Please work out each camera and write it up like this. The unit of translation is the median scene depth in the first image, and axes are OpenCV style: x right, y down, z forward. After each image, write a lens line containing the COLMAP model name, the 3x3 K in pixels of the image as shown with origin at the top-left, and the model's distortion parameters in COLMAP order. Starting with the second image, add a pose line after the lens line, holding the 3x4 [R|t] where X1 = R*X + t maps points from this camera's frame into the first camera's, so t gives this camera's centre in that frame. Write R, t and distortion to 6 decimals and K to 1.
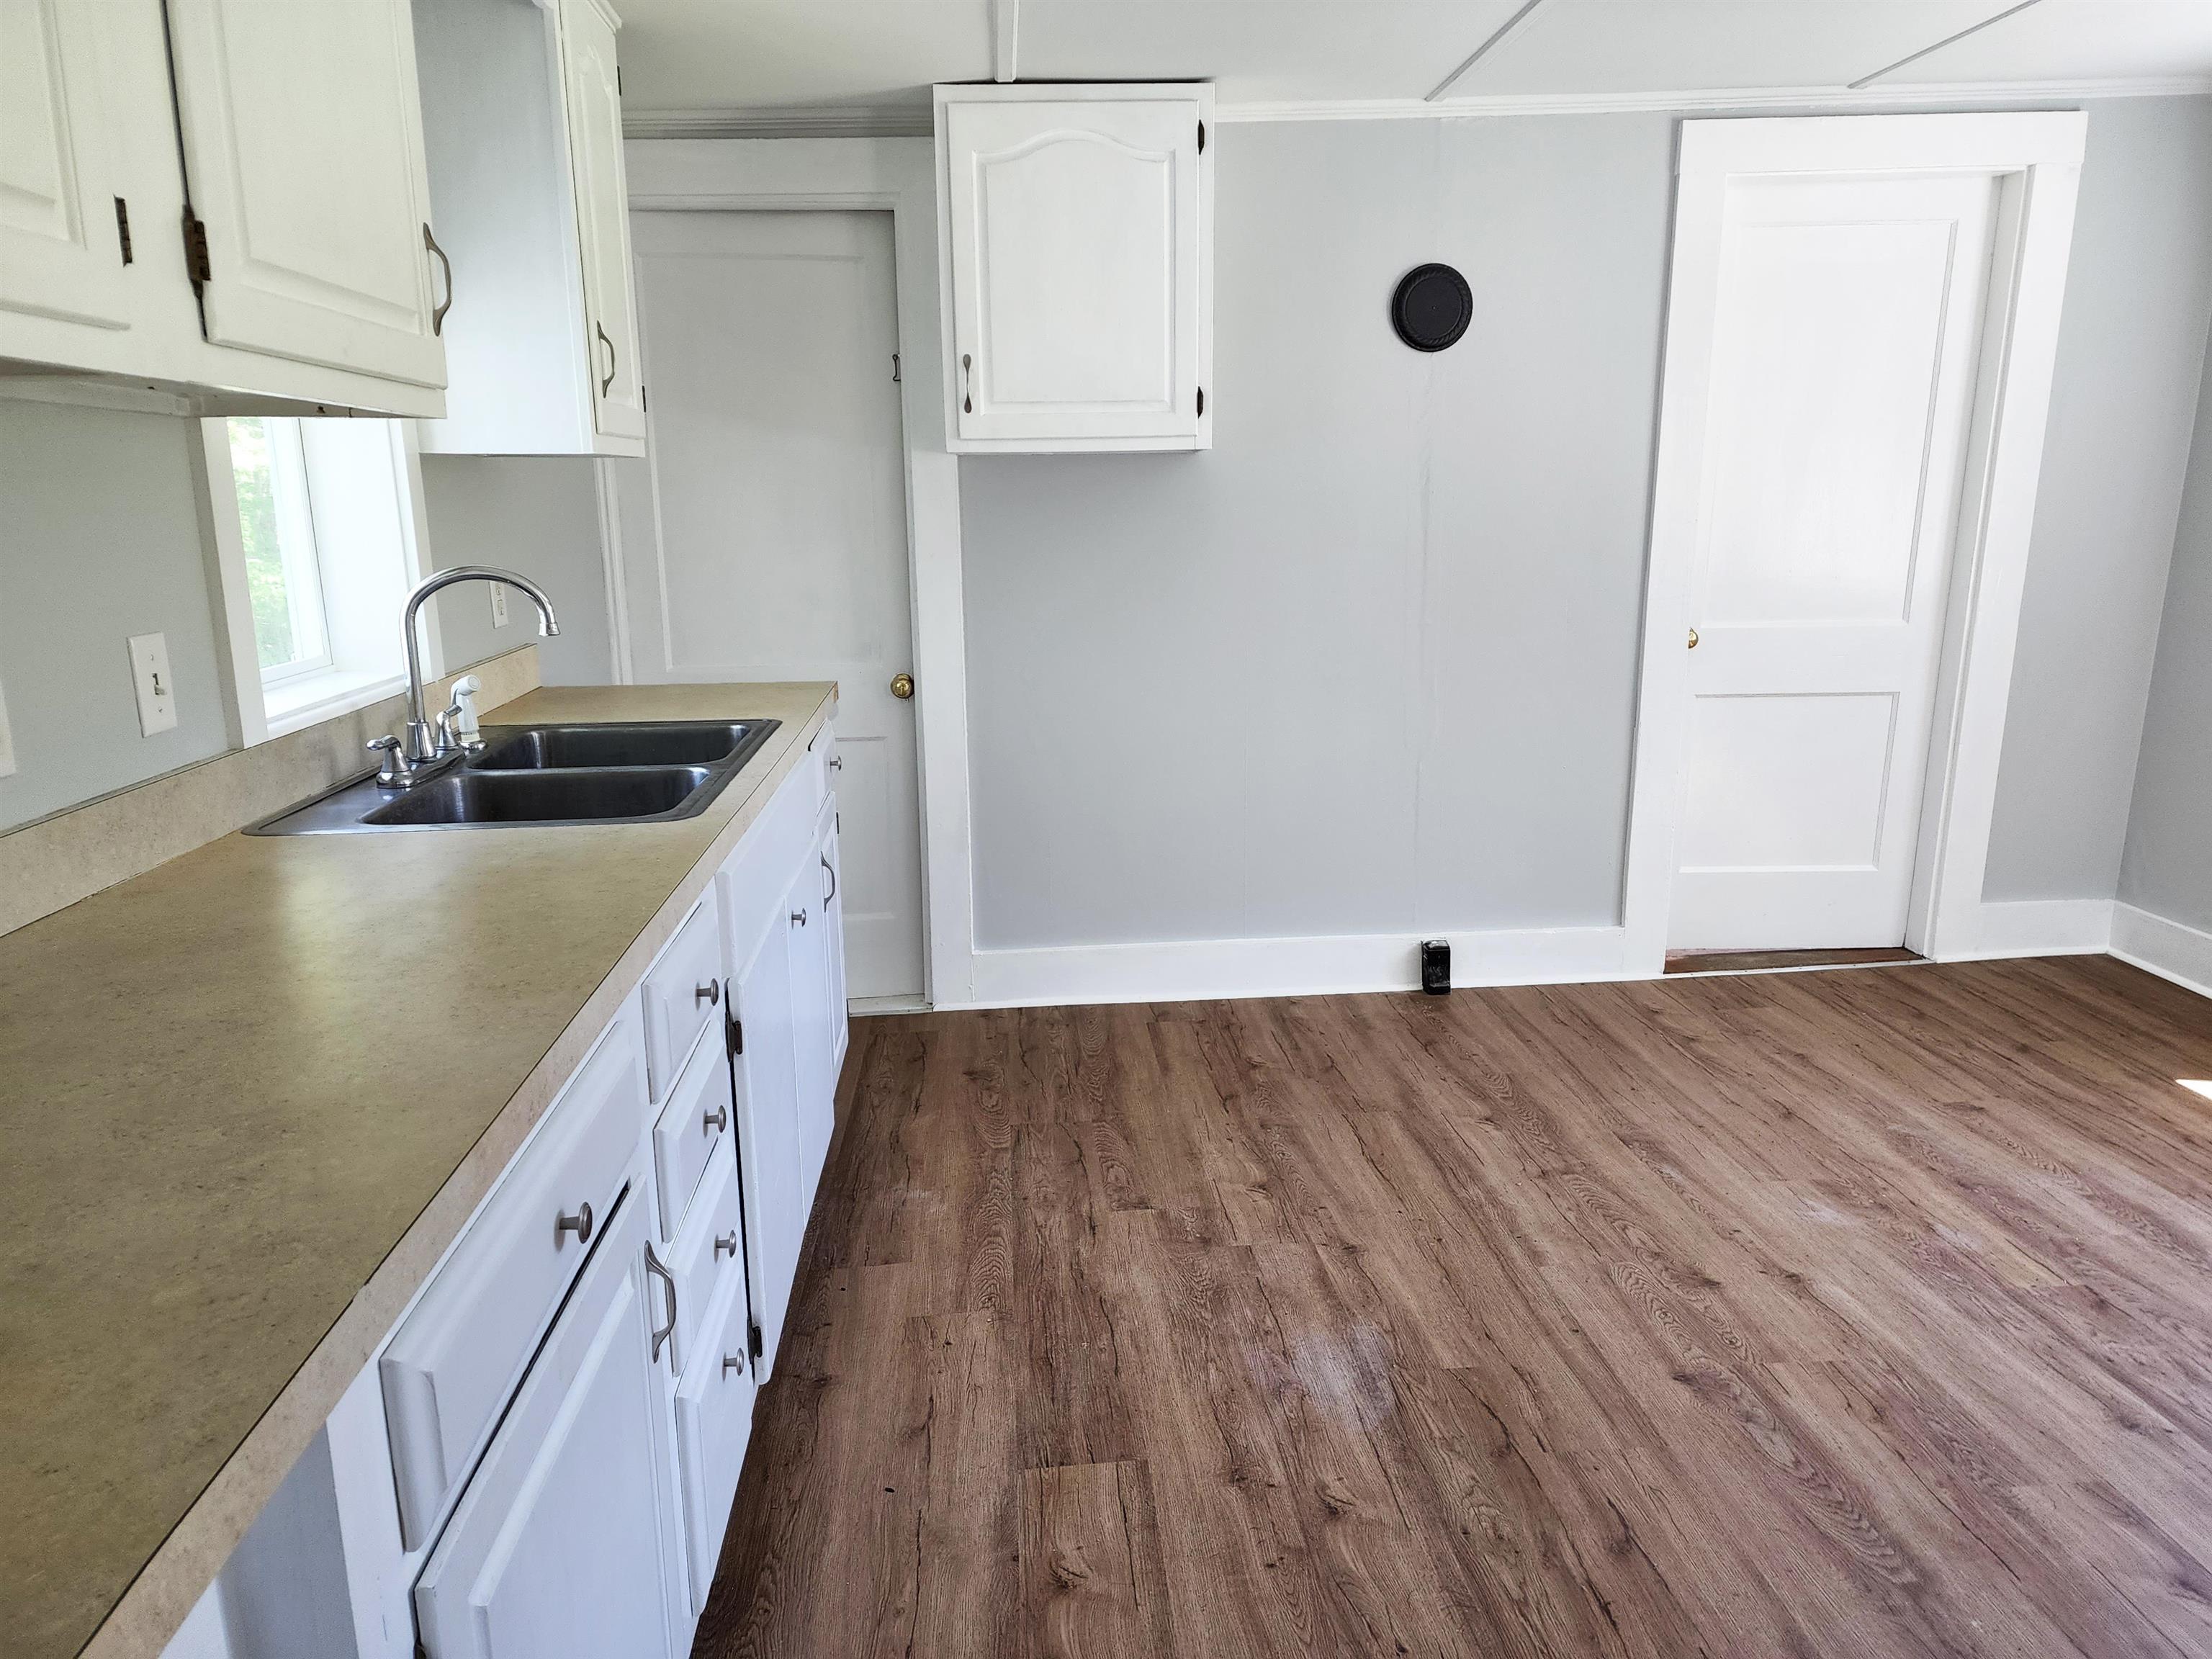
lens RADIAL K [[1467.6, 0, 1096.0], [0, 1467.6, 837.3], [0, 0, 1]] dist [0.089829, -0.078203]
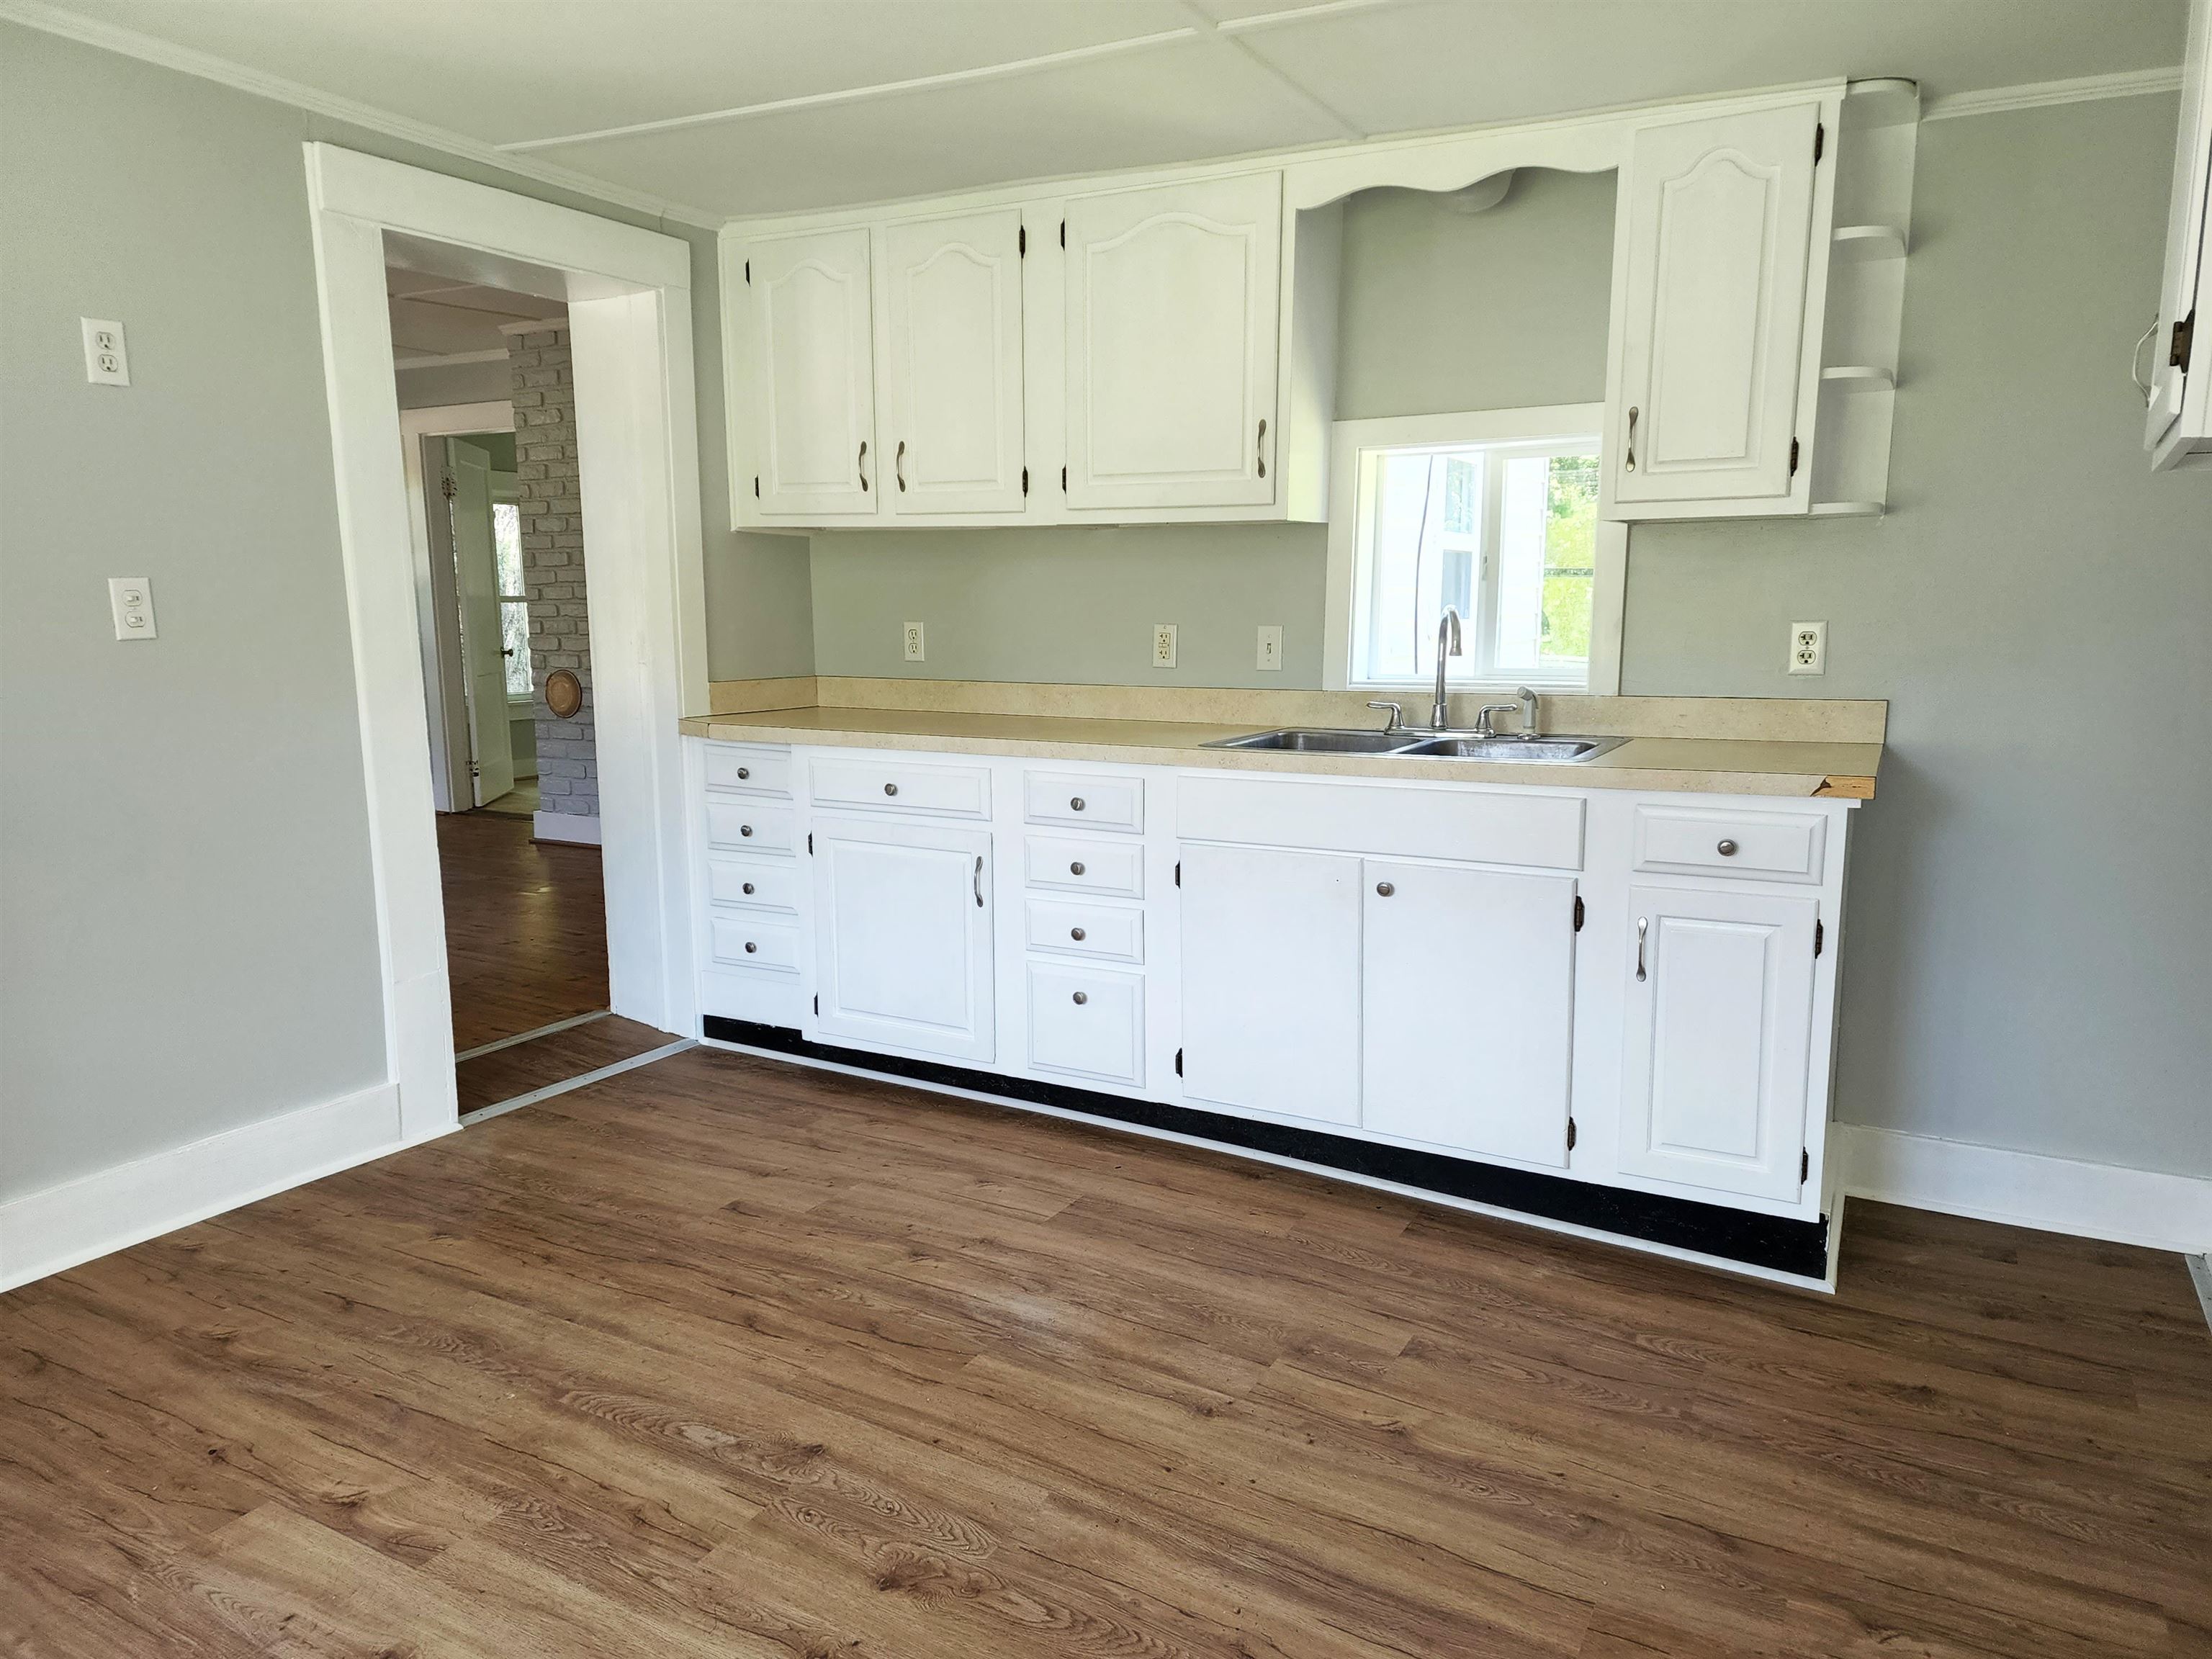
lens RADIAL K [[1471.0, 0, 1136.6], [0, 1471.0, 822.8], [0, 0, 1]] dist [0.087617, -0.071980]
pose [[-0.530875, 0.146977, -0.834607, 1.044086], [-0.188598, 0.939657, 0.285439, -0.347560], [0.826198, 0.308938, -0.471121, 1.516924]]
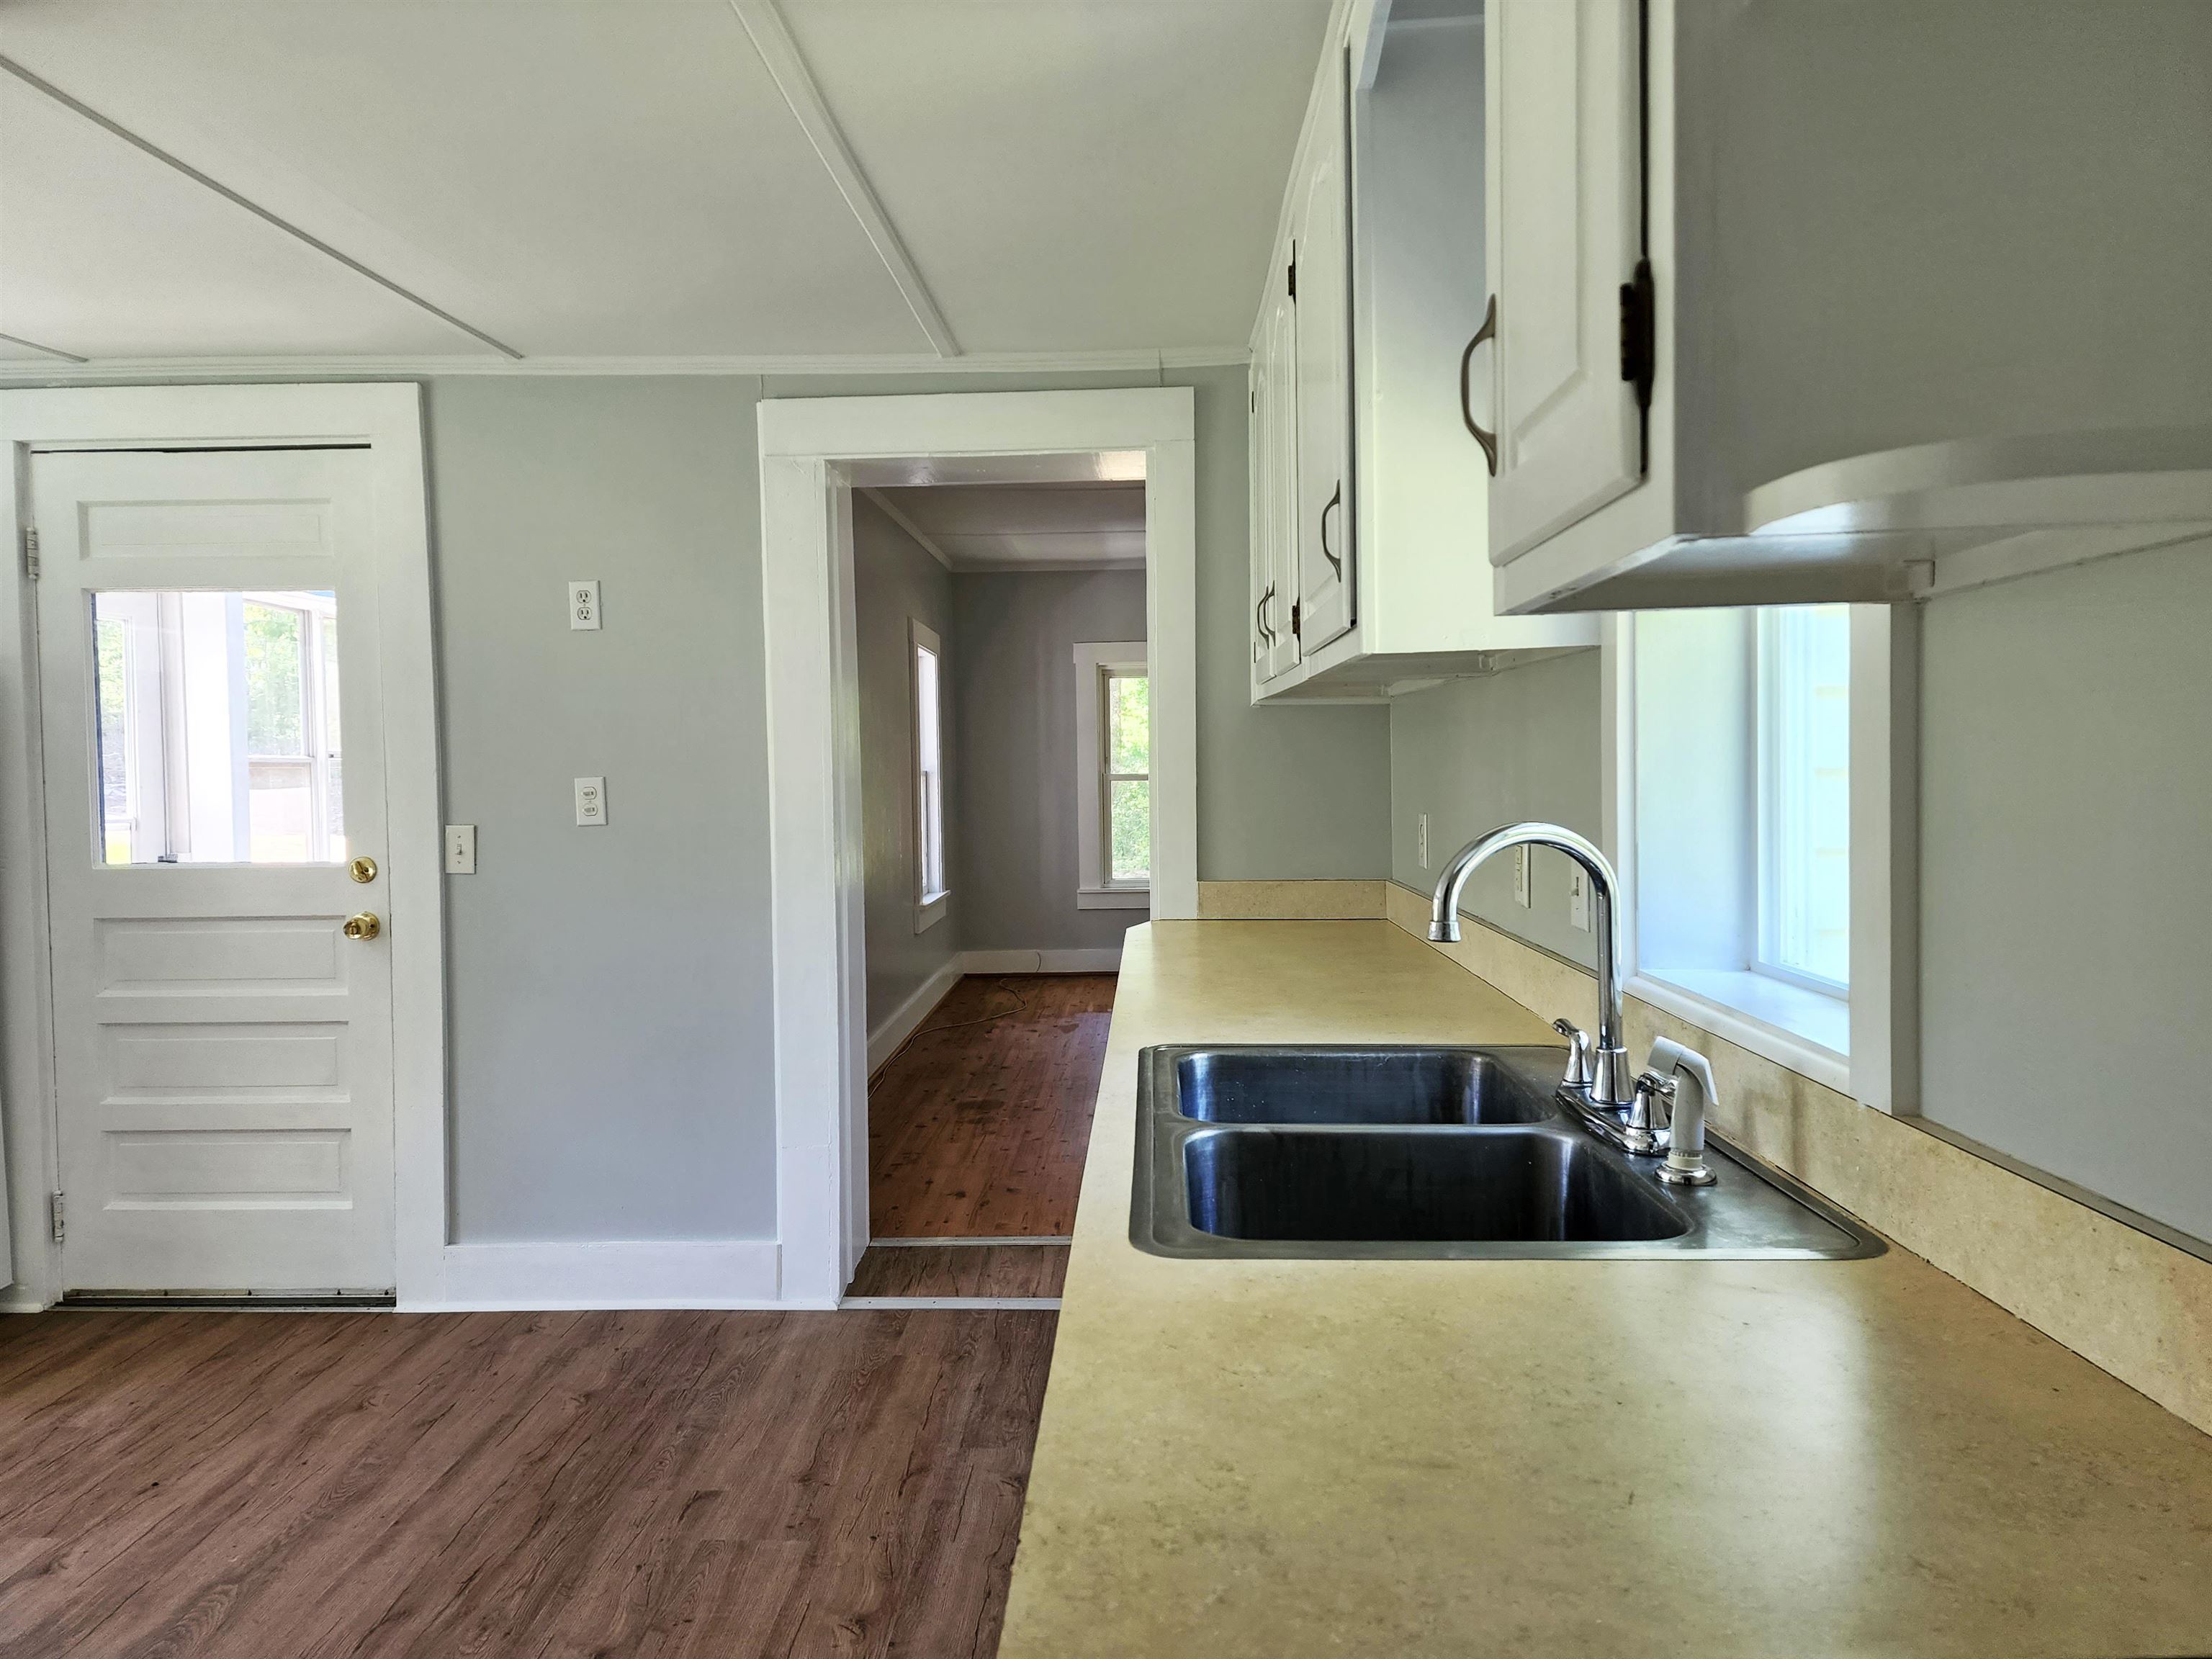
lens RADIAL K [[1481.5, 0, 1111.3], [0, 1481.5, 816.9], [0, 0, 1]] dist [0.092522, -0.078733]
pose [[-0.994571, 0.027348, 0.100402, -0.305343], [0.053240, 0.962734, 0.265156, -0.372865], [-0.089409, 0.269062, -0.958964, 1.648403]]
